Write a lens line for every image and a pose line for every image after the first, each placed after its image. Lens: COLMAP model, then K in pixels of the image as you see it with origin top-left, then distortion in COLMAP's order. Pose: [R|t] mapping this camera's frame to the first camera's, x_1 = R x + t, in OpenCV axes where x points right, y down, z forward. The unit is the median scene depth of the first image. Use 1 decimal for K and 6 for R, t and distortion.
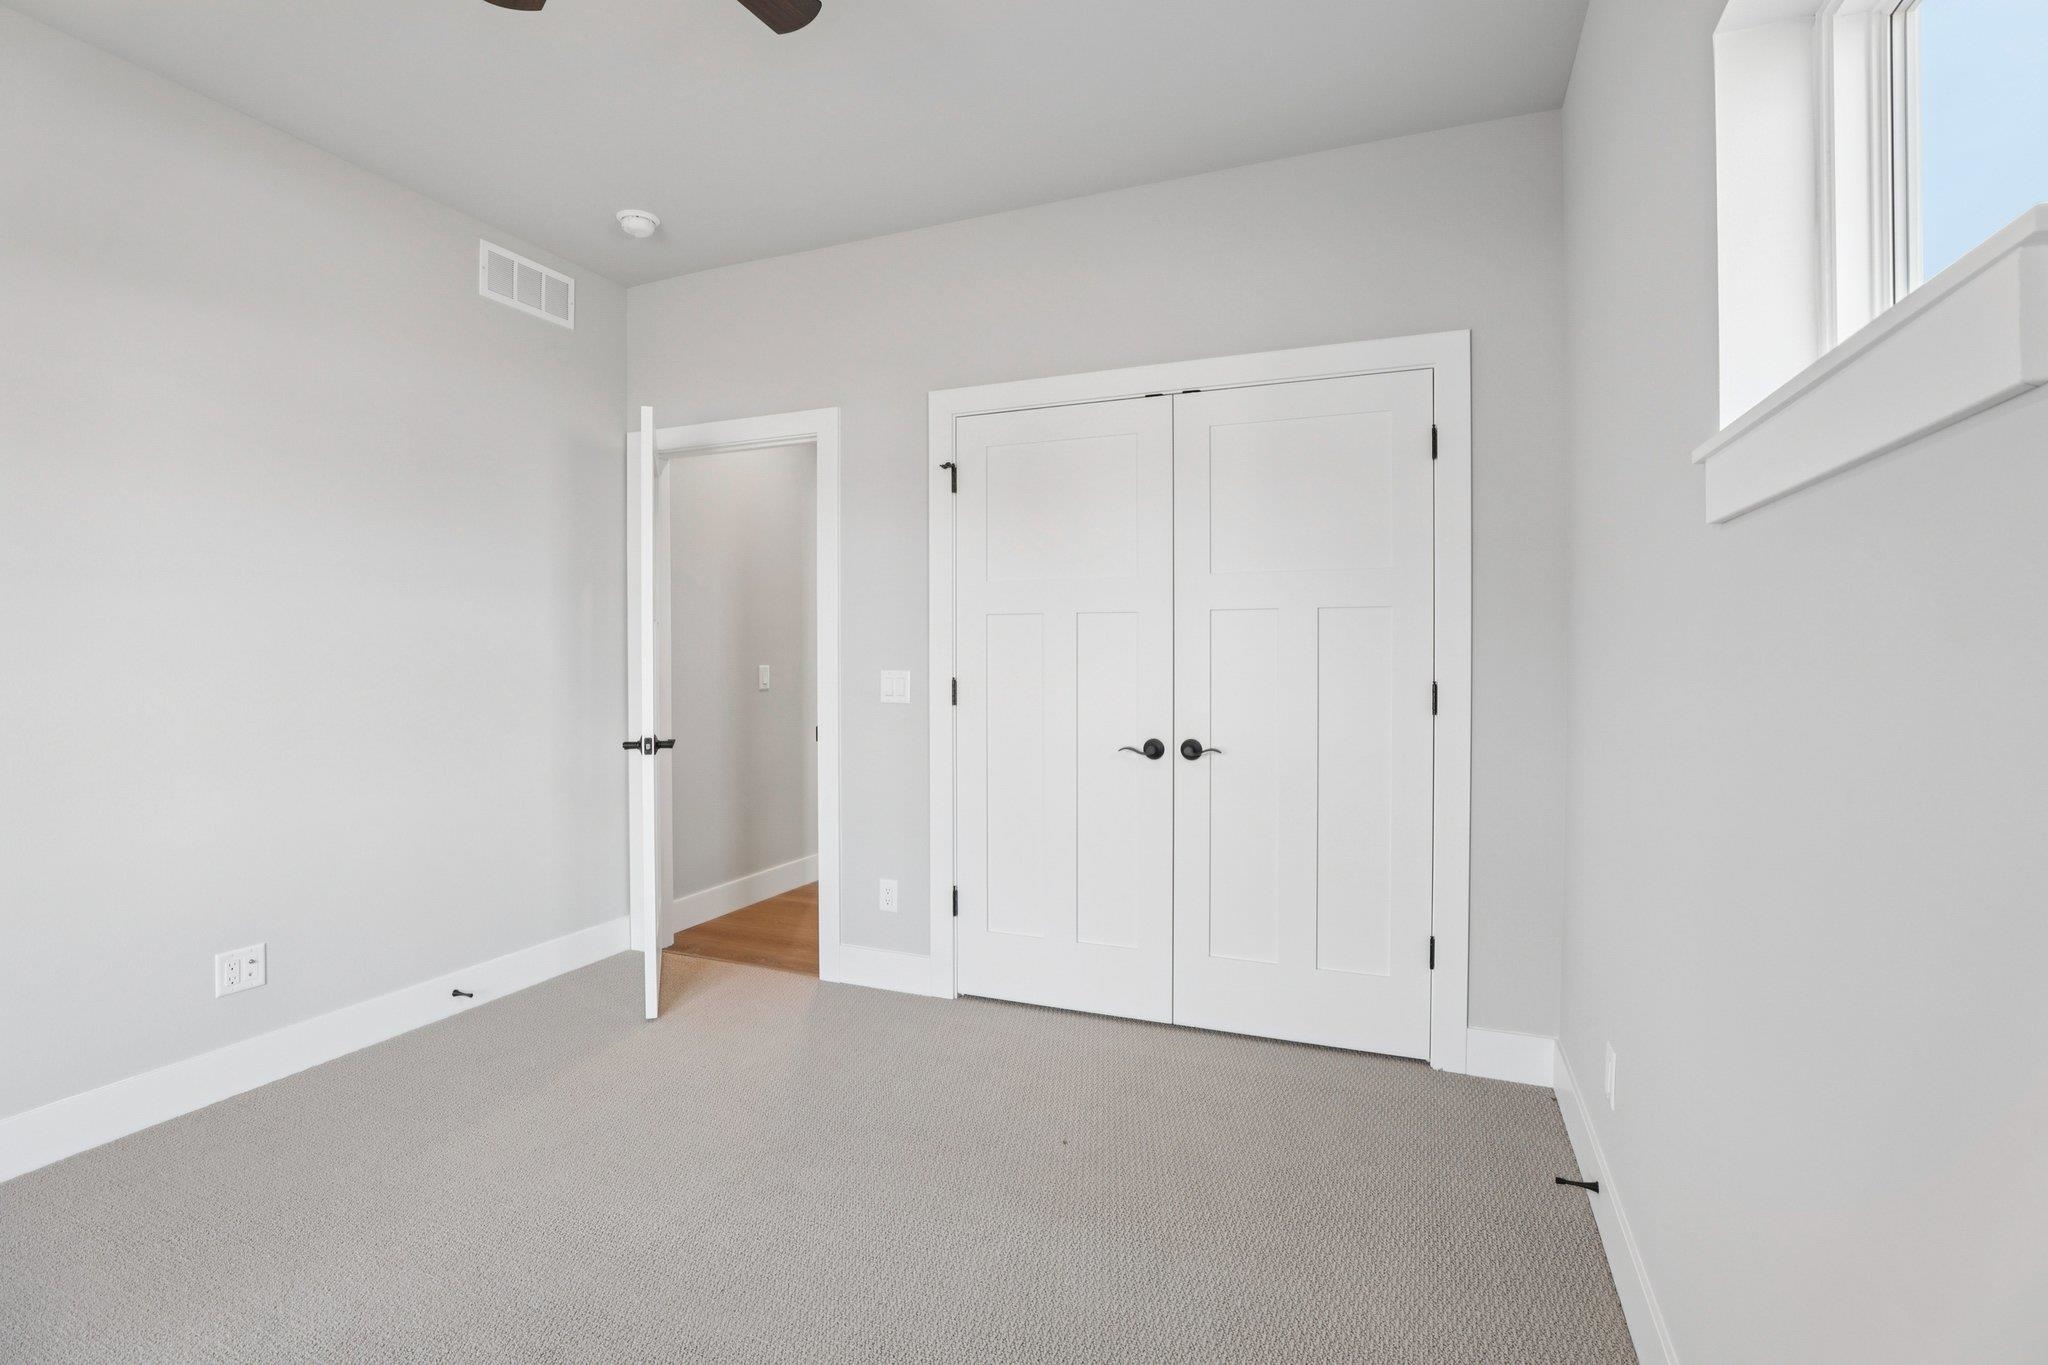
lens RADIAL K [[960.7, 0, 1014.9], [0, 960.7, 664.3], [0, 0, 1]] dist [-0.042241, 0.011593]
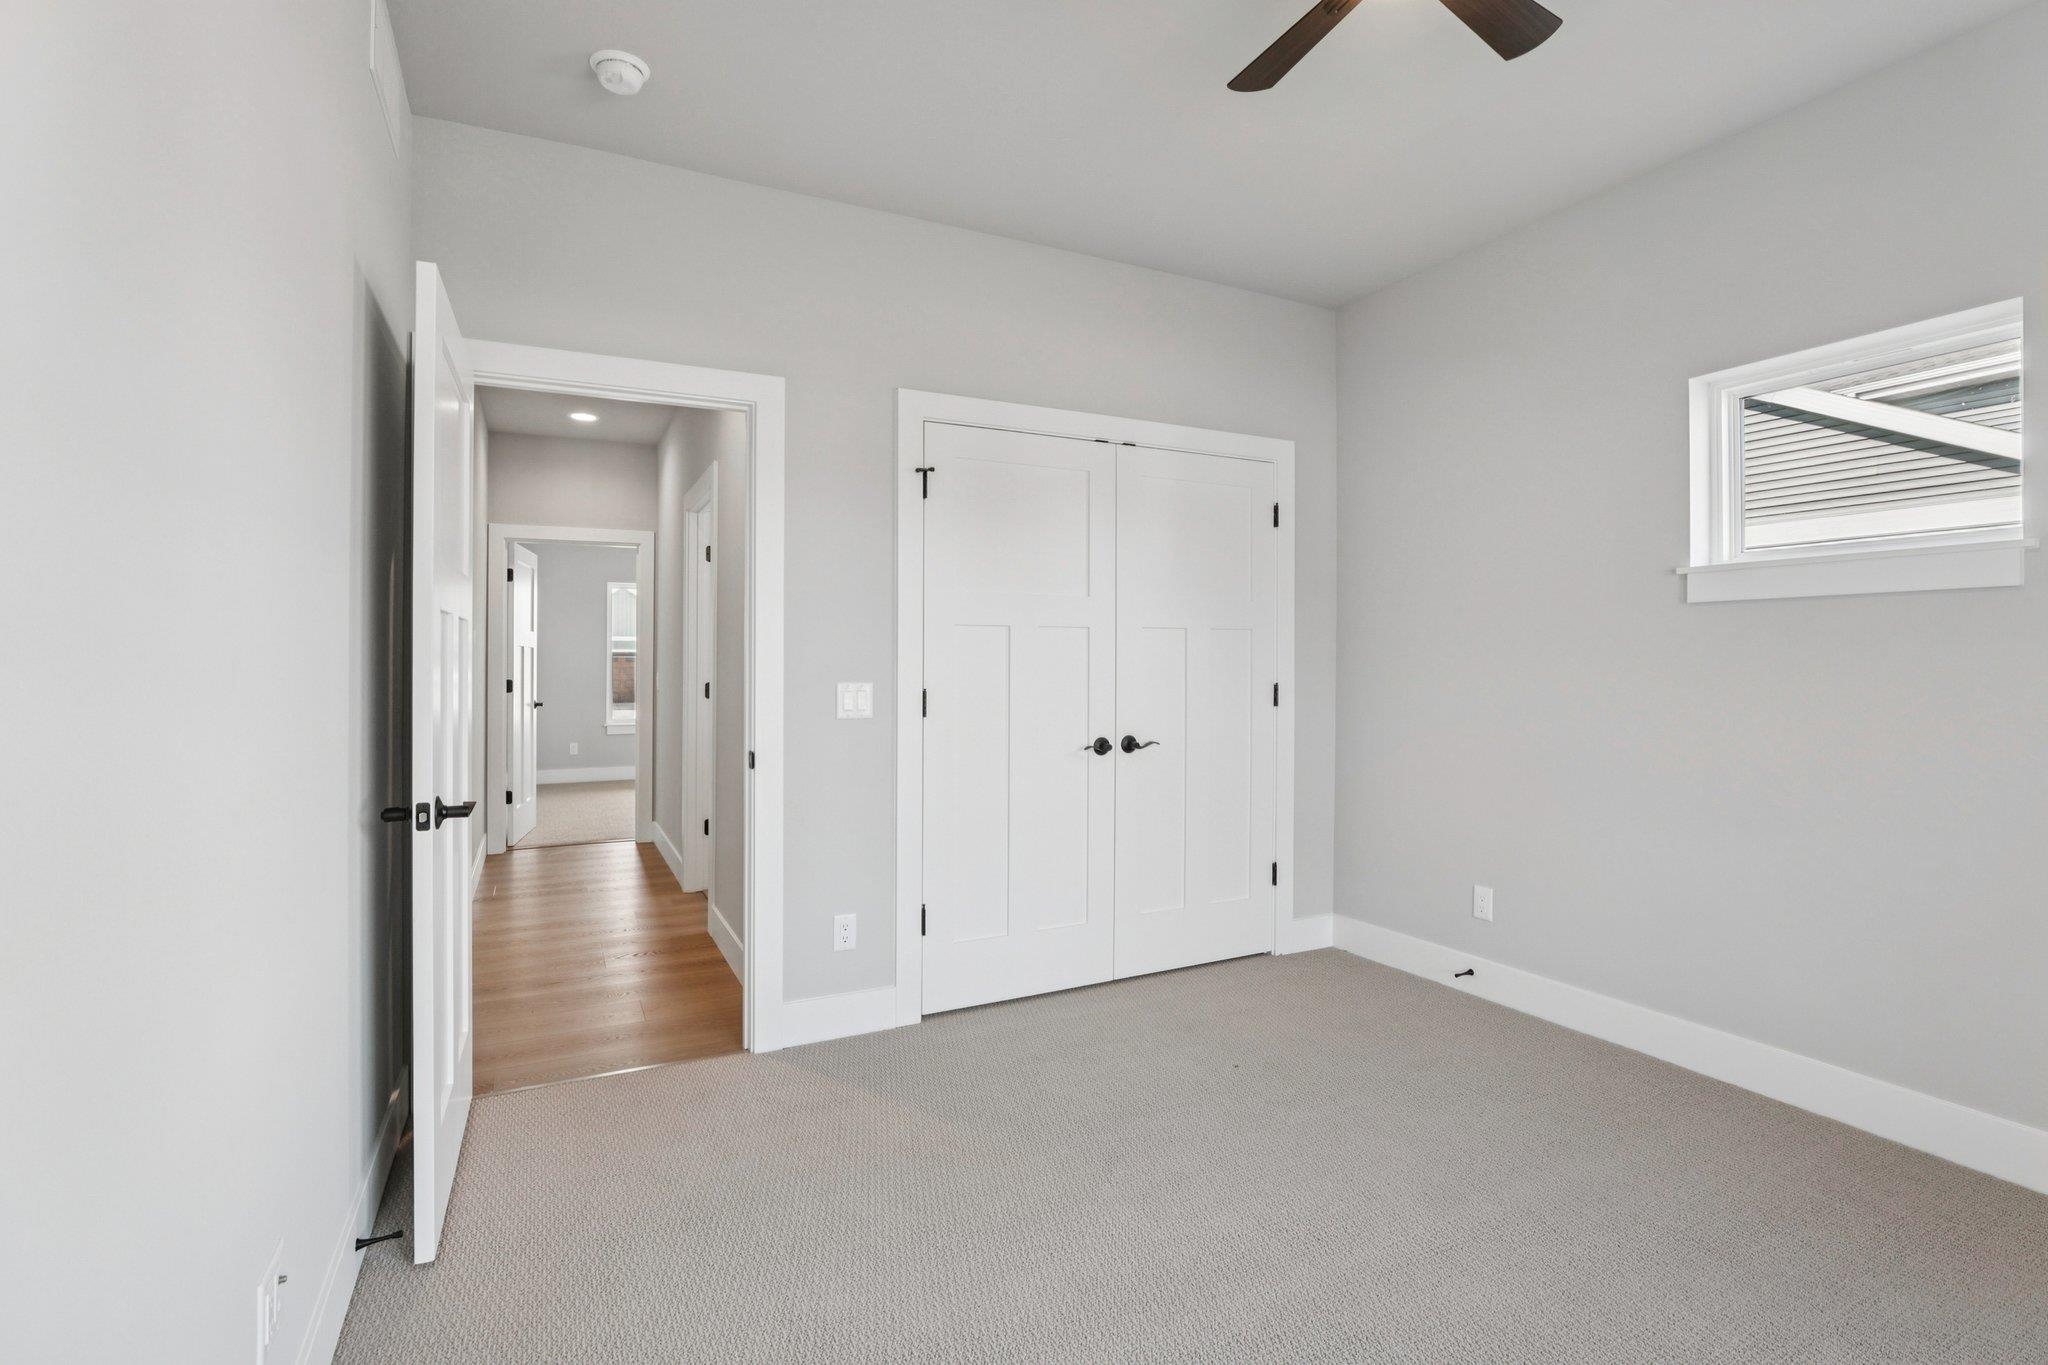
lens RADIAL K [[960.7, 0, 1014.9], [0, 960.7, 664.3], [0, 0, 1]] dist [-0.042241, 0.011593]
pose [[0.648681, -0.001817, 0.761058, -0.745051], [0.011972, 0.999898, -0.007816, -0.002179], [-0.760966, 0.014181, 0.648637, 0.302672]]
